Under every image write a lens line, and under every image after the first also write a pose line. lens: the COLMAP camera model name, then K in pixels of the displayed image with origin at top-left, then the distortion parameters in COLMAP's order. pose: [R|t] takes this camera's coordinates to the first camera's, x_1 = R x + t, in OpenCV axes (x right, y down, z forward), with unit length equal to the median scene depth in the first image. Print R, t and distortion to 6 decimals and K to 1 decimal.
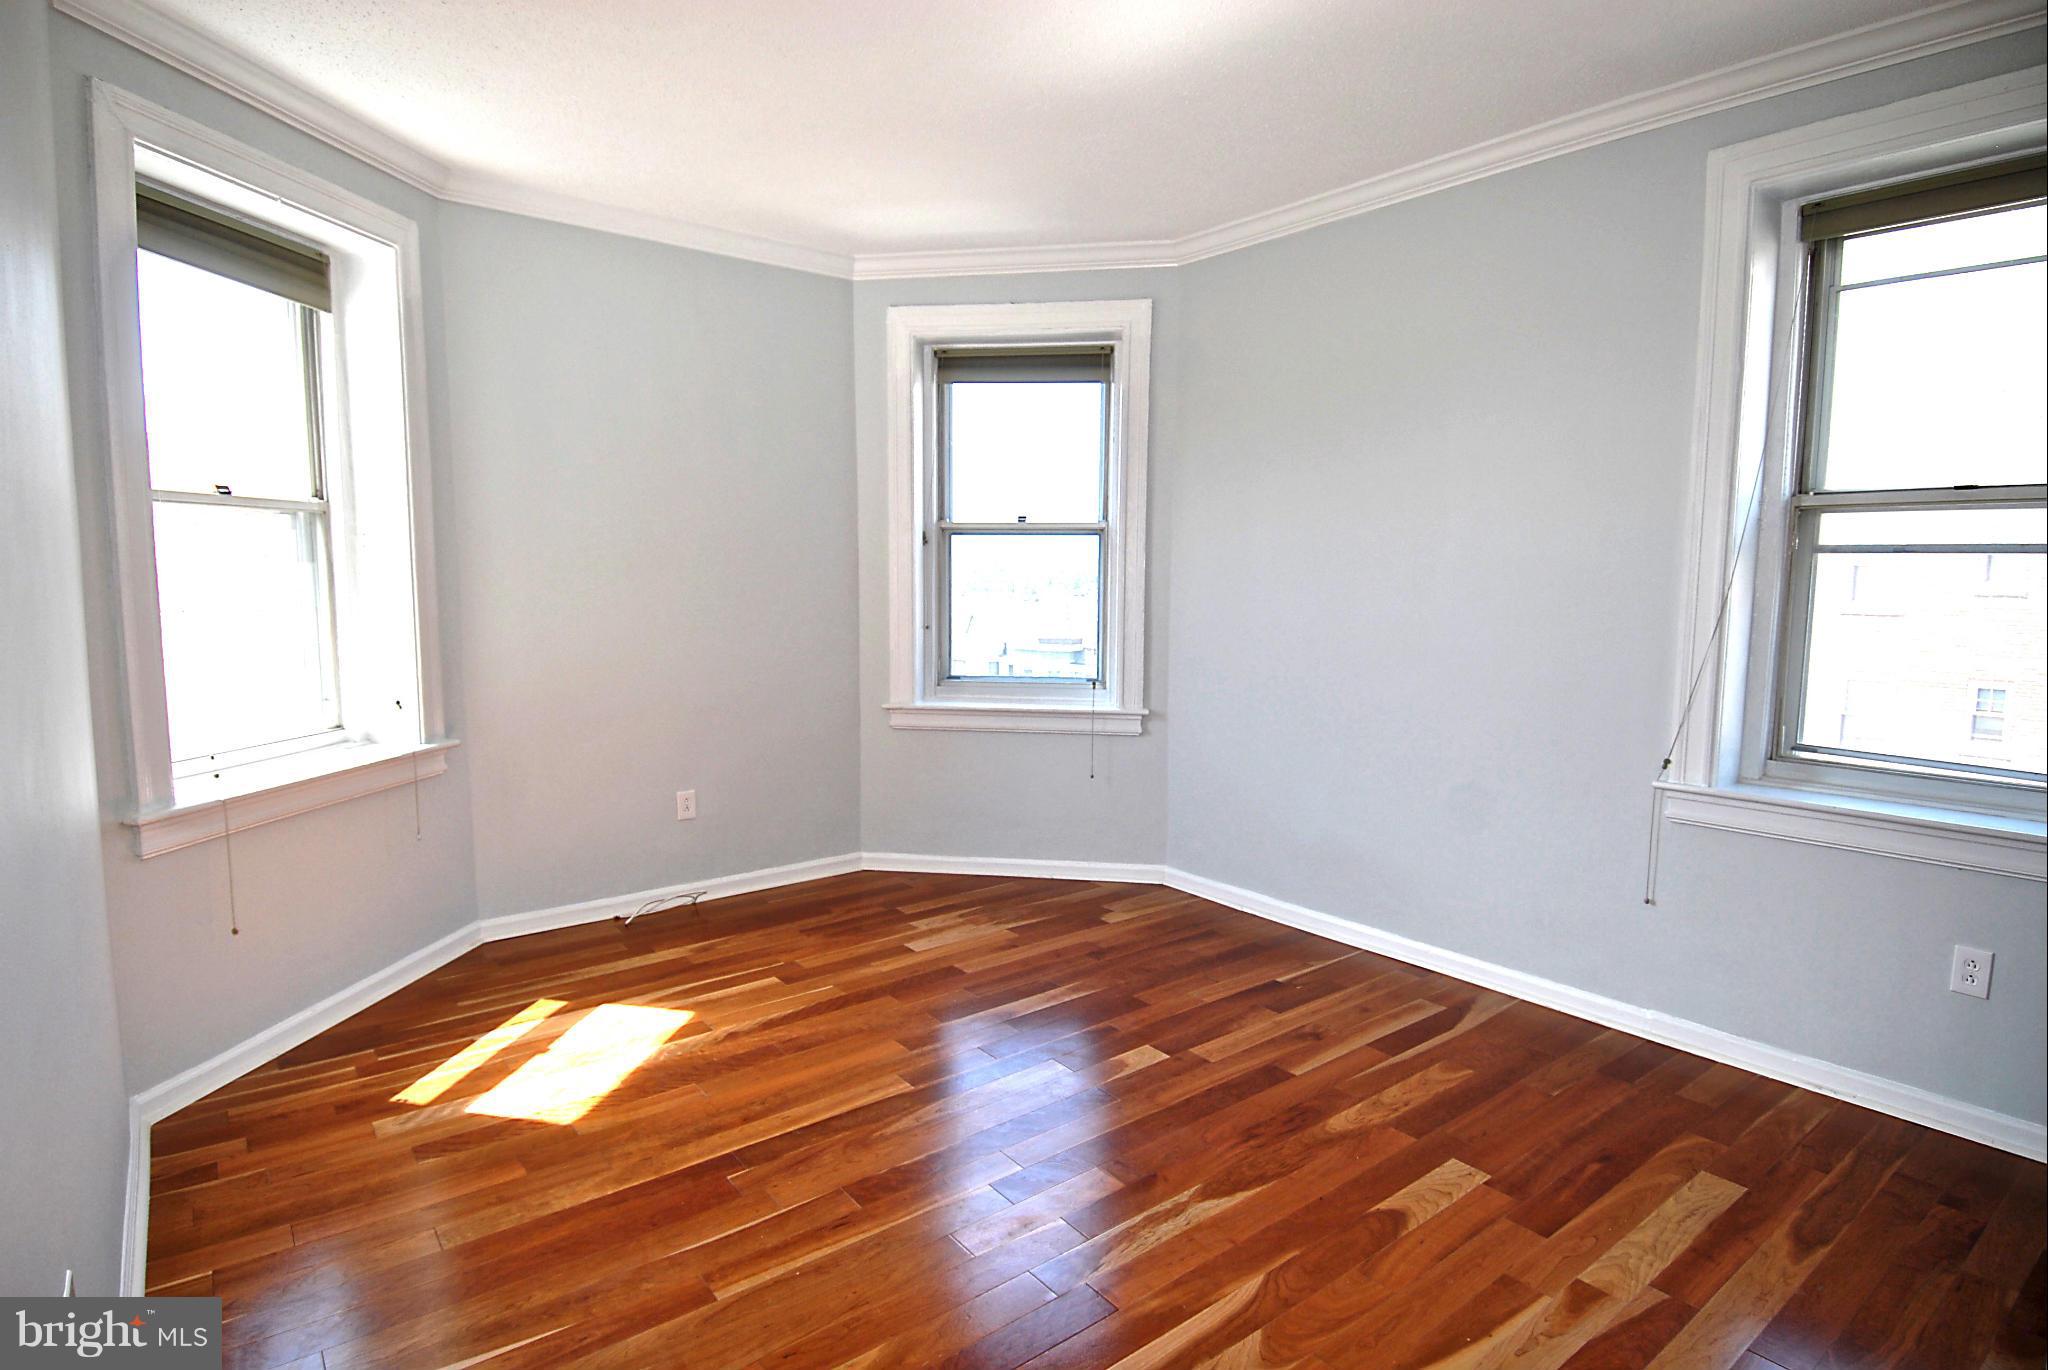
lens RADIAL K [[1069.5, 0, 1019.1], [0, 1069.5, 687.6], [0, 0, 1]] dist [0.055006, -0.057576]
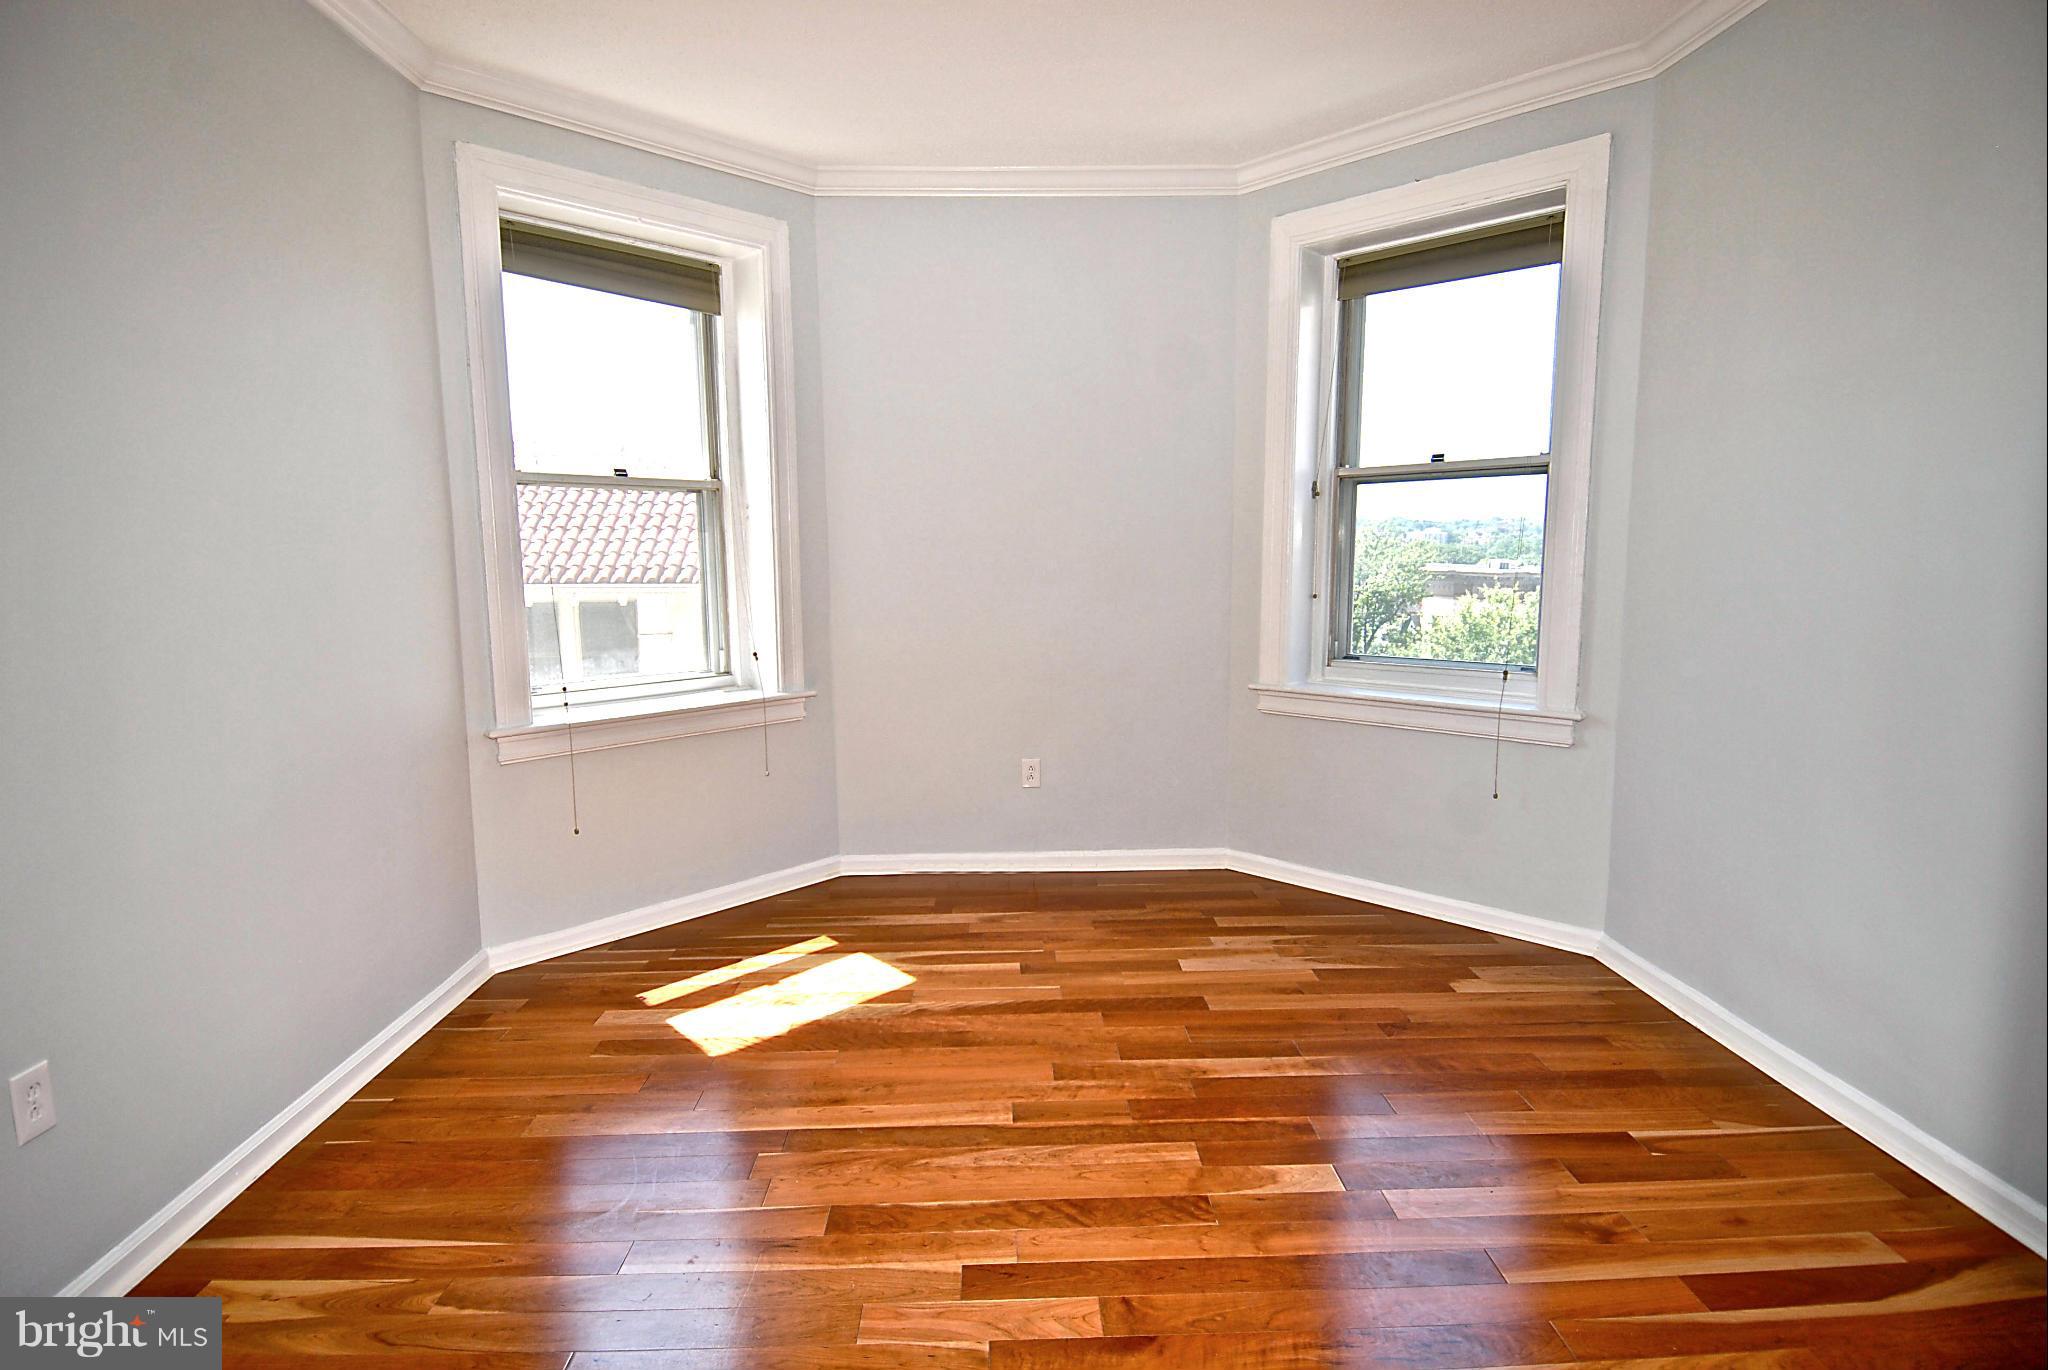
lens RADIAL K [[1069.5, 0, 1019.1], [0, 1069.5, 687.6], [0, 0, 1]] dist [0.055006, -0.057576]
pose [[0.804028, 0.061804, -0.591371, 0.314788], [-0.048066, 0.998084, 0.038958, -0.008253], [0.592646, -0.002899, 0.805458, 0.246149]]
